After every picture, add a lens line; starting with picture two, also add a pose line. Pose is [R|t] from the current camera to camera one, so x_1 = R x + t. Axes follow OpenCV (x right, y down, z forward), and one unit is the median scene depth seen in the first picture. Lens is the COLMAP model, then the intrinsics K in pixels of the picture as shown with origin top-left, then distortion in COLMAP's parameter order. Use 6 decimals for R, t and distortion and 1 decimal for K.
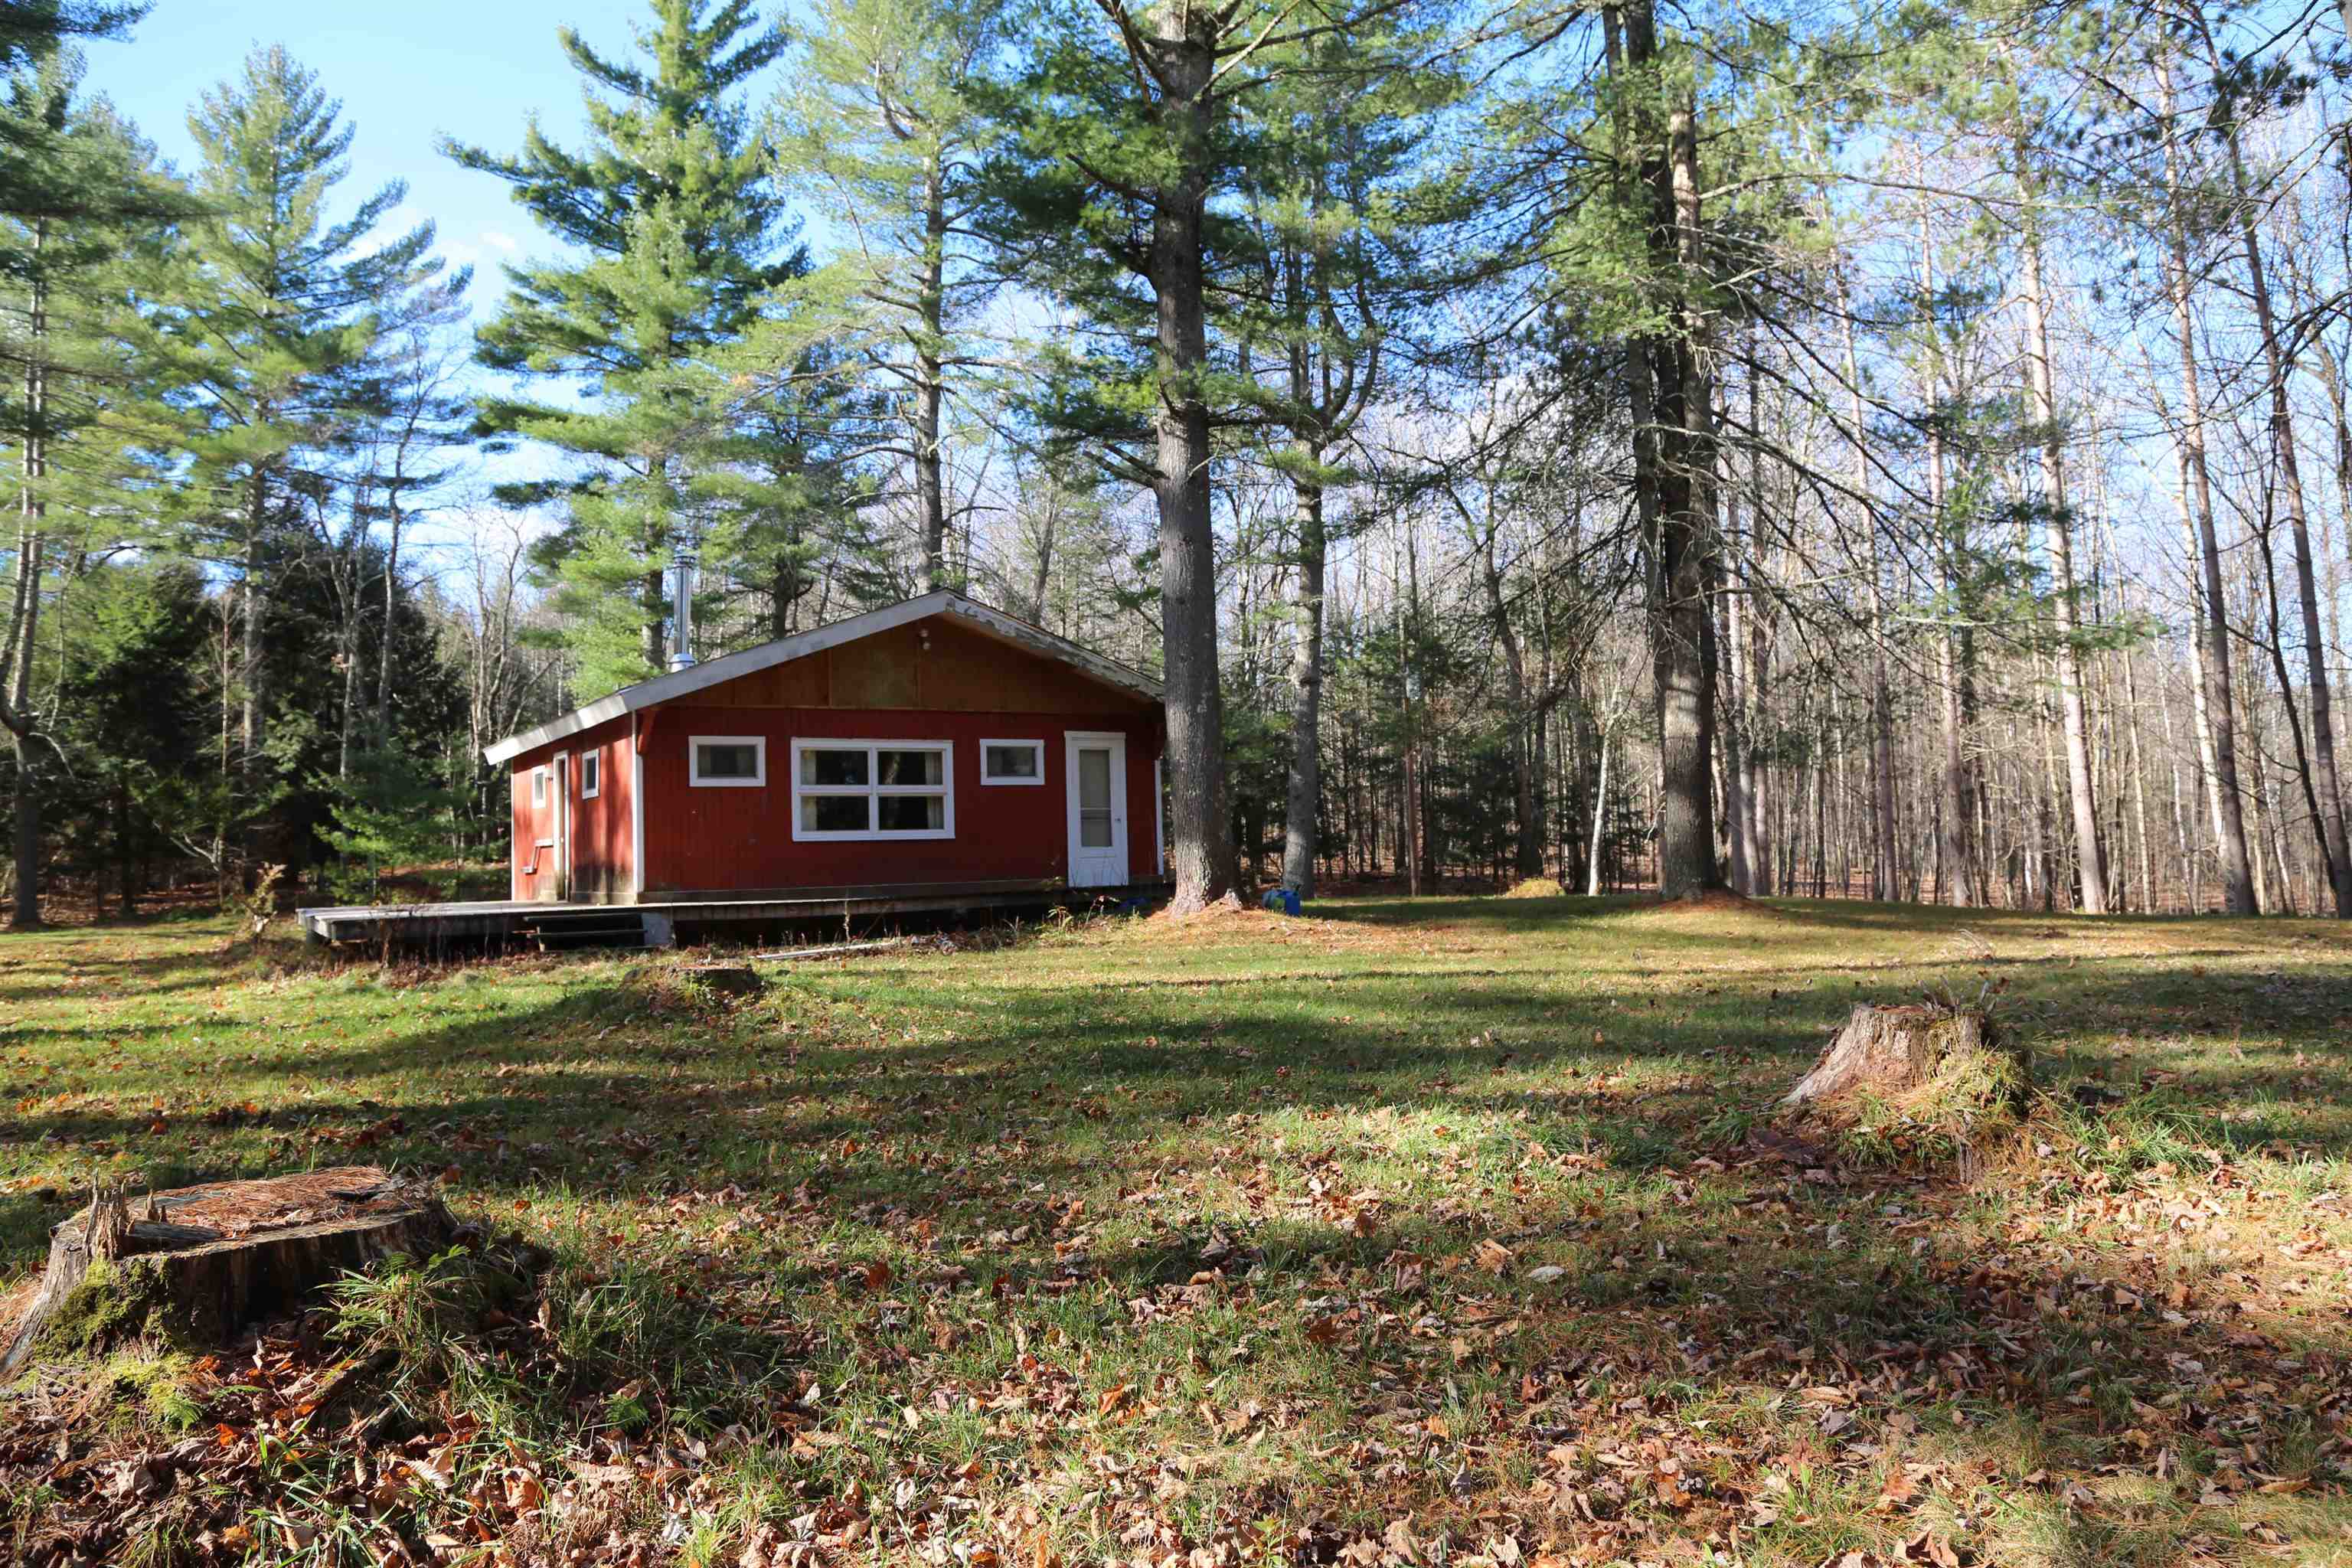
lens RADIAL K [[1614.6, 0, 1187.4], [0, 1614.6, 785.2], [0, 0, 1]] dist [-0.128563, 0.073021]
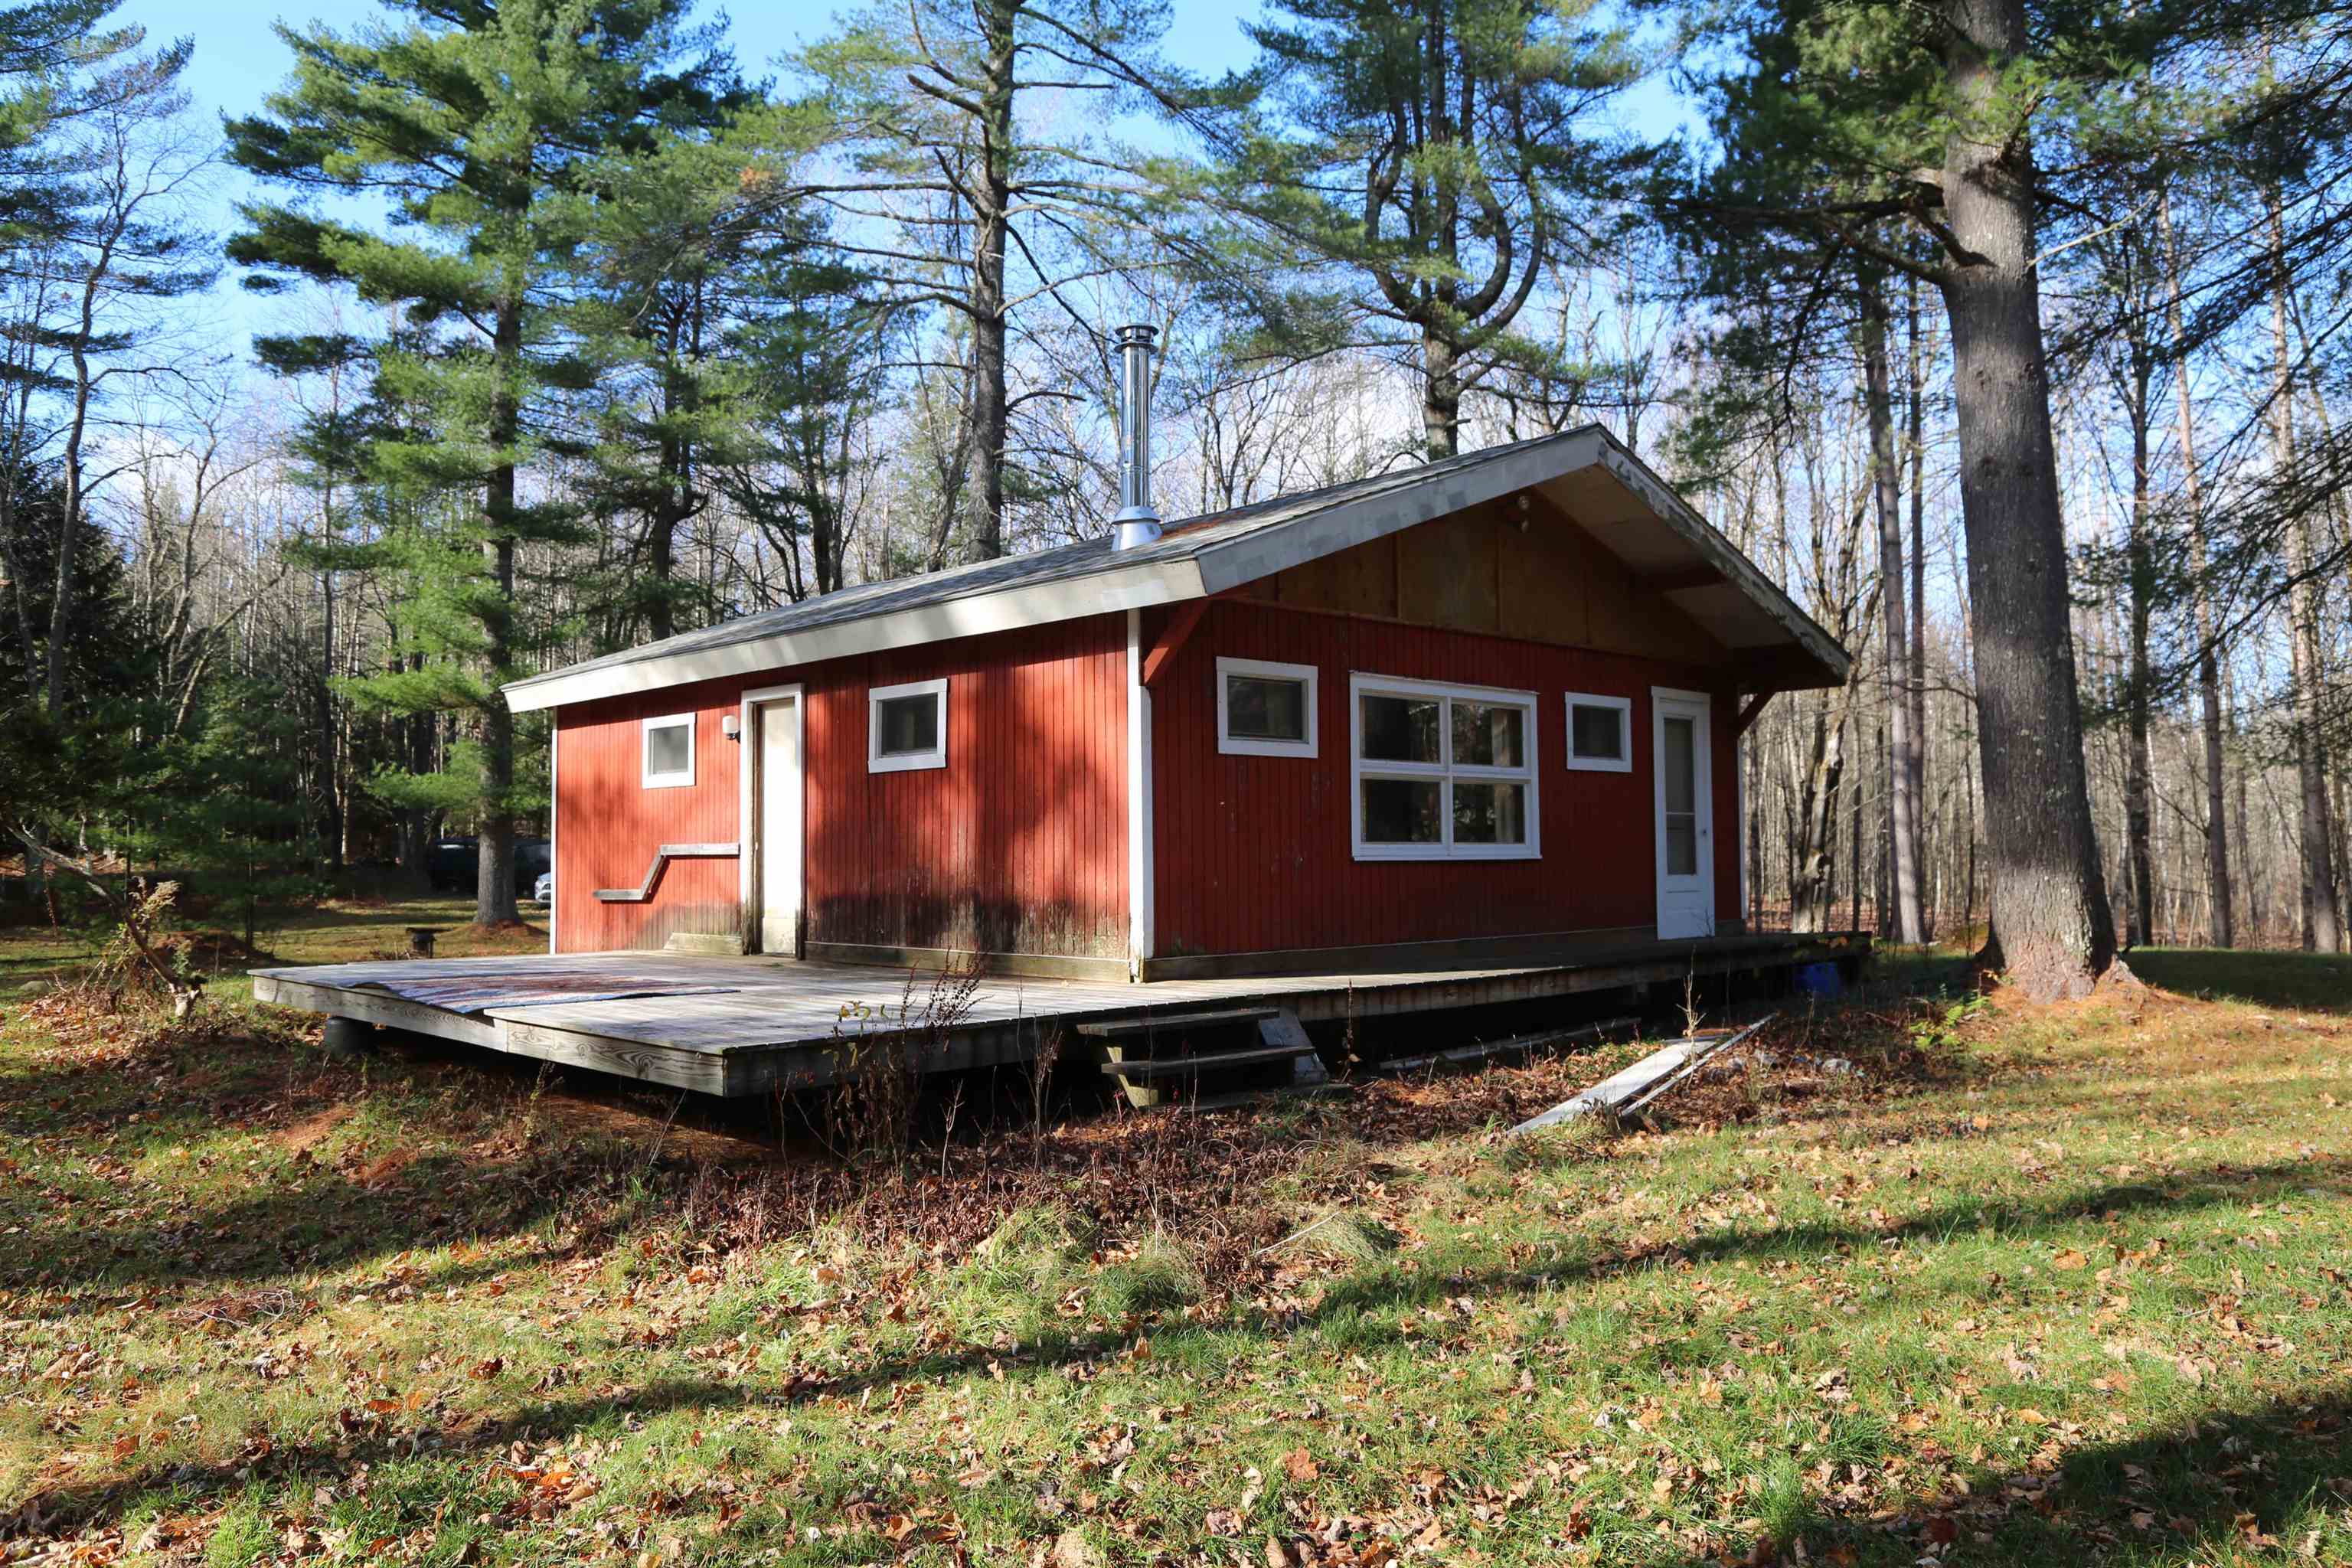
lens RADIAL K [[1696.9, 0, 1172.2], [0, 1696.9, 830.2], [0, 0, 1]] dist [-0.128934, 0.099709]
pose [[0.981366, 0.022201, 0.190862, -0.220399], [-0.027276, 0.999340, 0.023999, 0.006483], [-0.190203, -0.028757, 0.981324, 0.236460]]
